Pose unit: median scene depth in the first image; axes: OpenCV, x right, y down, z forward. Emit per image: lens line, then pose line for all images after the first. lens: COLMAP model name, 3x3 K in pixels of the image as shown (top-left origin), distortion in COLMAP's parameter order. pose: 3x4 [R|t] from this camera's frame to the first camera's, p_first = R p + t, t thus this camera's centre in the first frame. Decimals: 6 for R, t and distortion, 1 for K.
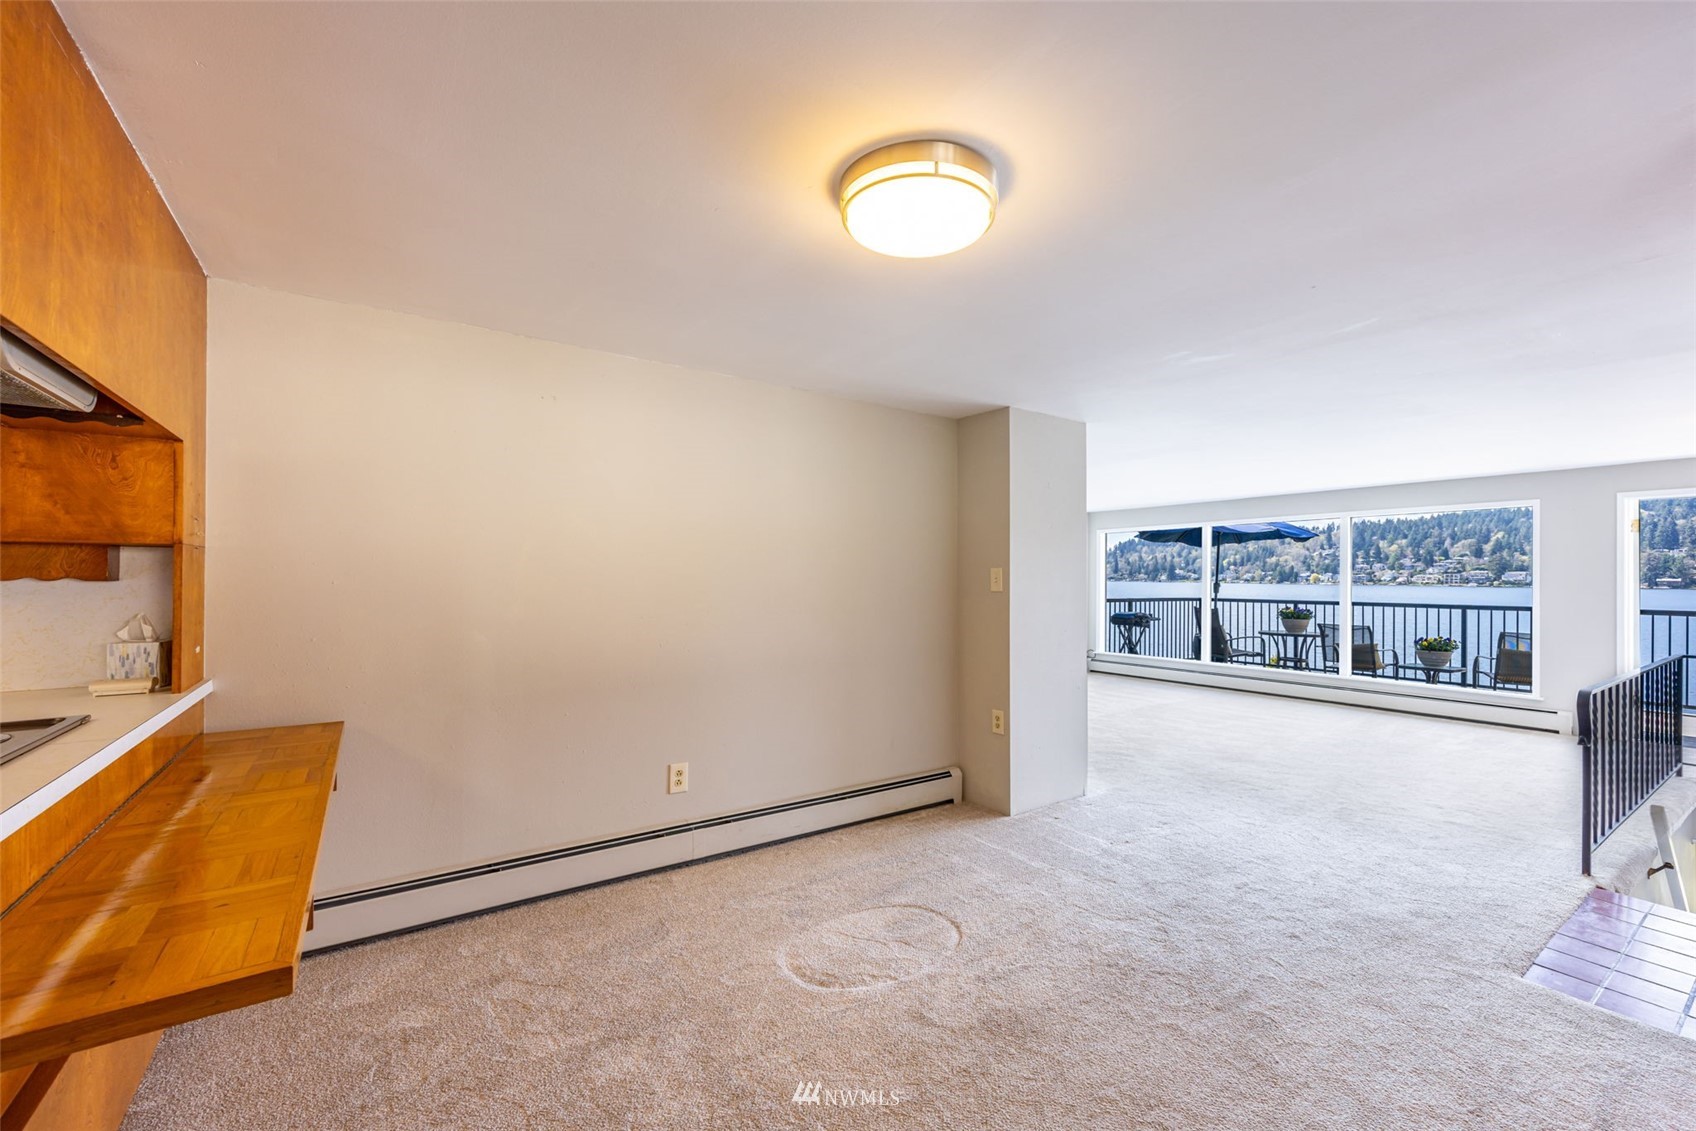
lens RADIAL K [[728.3, 0, 797.1], [0, 728.3, 579.5], [0, 0, 1]] dist [-0.003088, 0.002268]
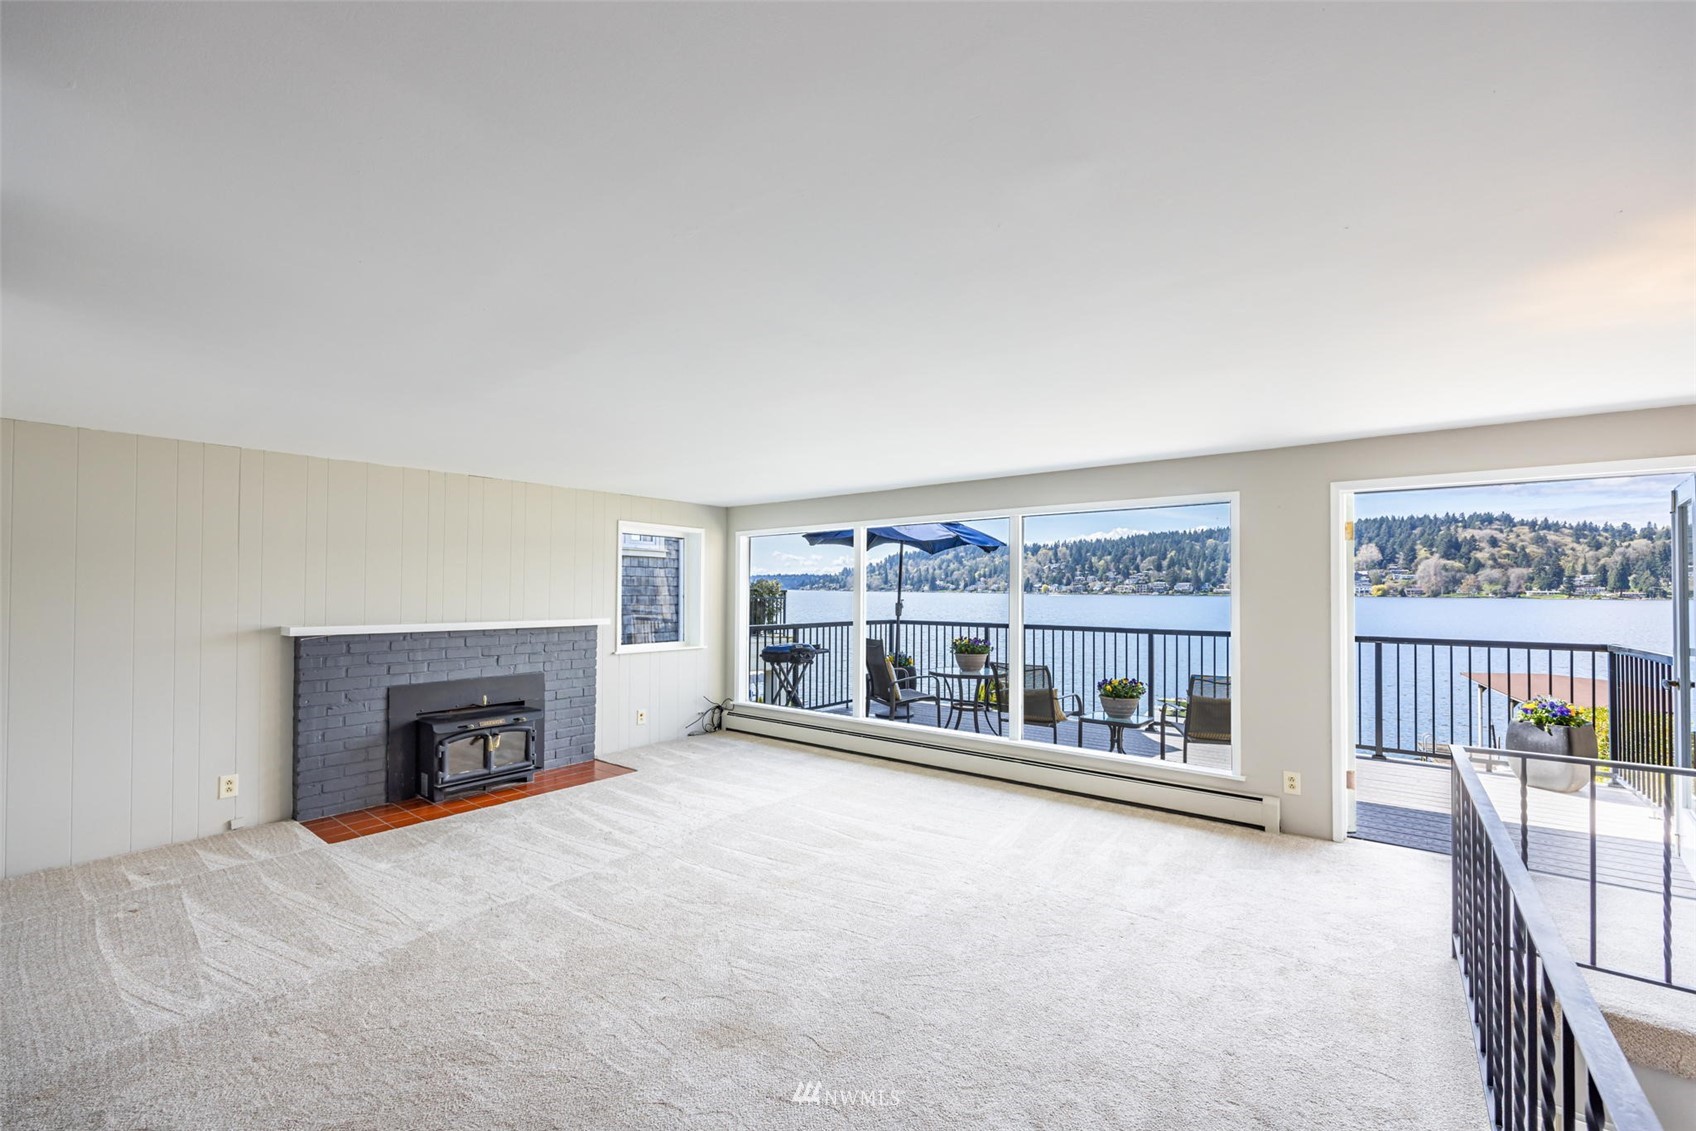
lens RADIAL K [[728.3, 0, 815.1], [0, 728.3, 583.5], [0, 0, 1]] dist [-0.003088, 0.002268]
pose [[0.952024, -0.000061, 0.306025, 0.243334], [0.002938, 0.999956, -0.008941, -0.009871], [-0.306011, 0.009411, 0.951982, 0.266530]]
